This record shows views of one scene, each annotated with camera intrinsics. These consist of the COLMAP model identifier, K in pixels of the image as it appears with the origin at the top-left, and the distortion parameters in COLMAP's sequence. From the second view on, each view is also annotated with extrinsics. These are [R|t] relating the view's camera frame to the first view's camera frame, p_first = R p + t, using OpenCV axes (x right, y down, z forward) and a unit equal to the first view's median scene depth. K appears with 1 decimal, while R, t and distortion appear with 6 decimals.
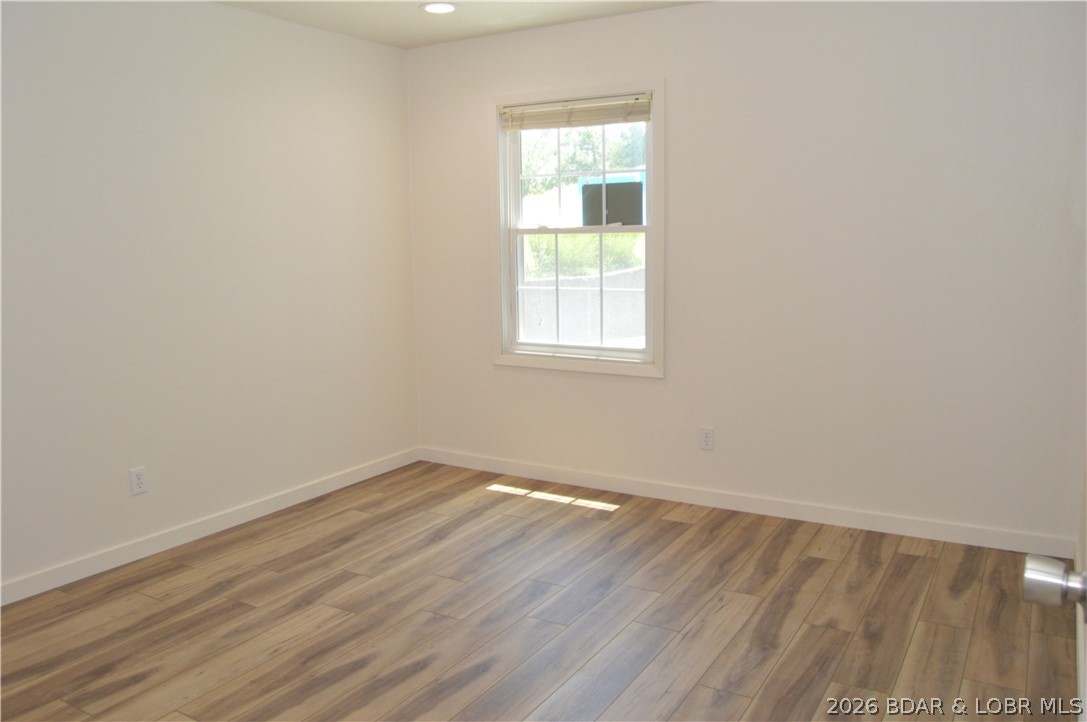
lens RADIAL K [[886.6, 0, 544.4], [0, 886.6, 368.7], [0, 0, 1]] dist [-0.100058, 0.042776]
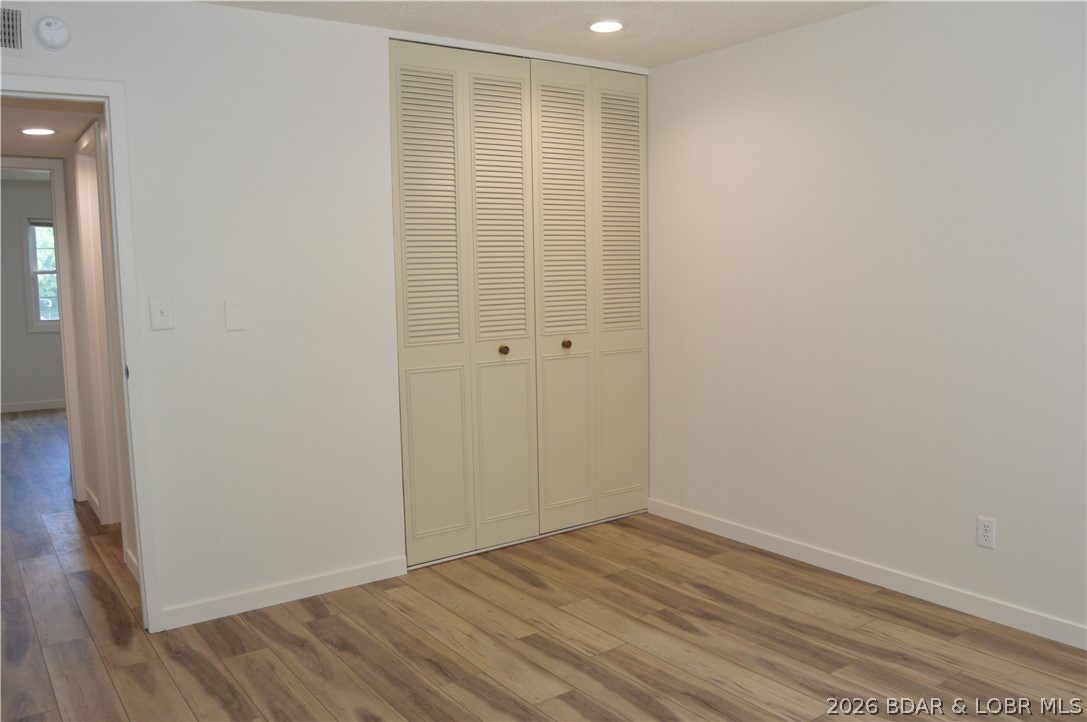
lens RADIAL K [[886.6, 0, 546.2], [0, 886.6, 360.6], [0, 0, 1]] dist [-0.100058, 0.042776]
pose [[-0.409507, 0.113607, -0.905206, 0.572395], [-0.112634, 0.978329, 0.173739, -0.167862], [0.905327, 0.173105, -0.387837, 1.034311]]
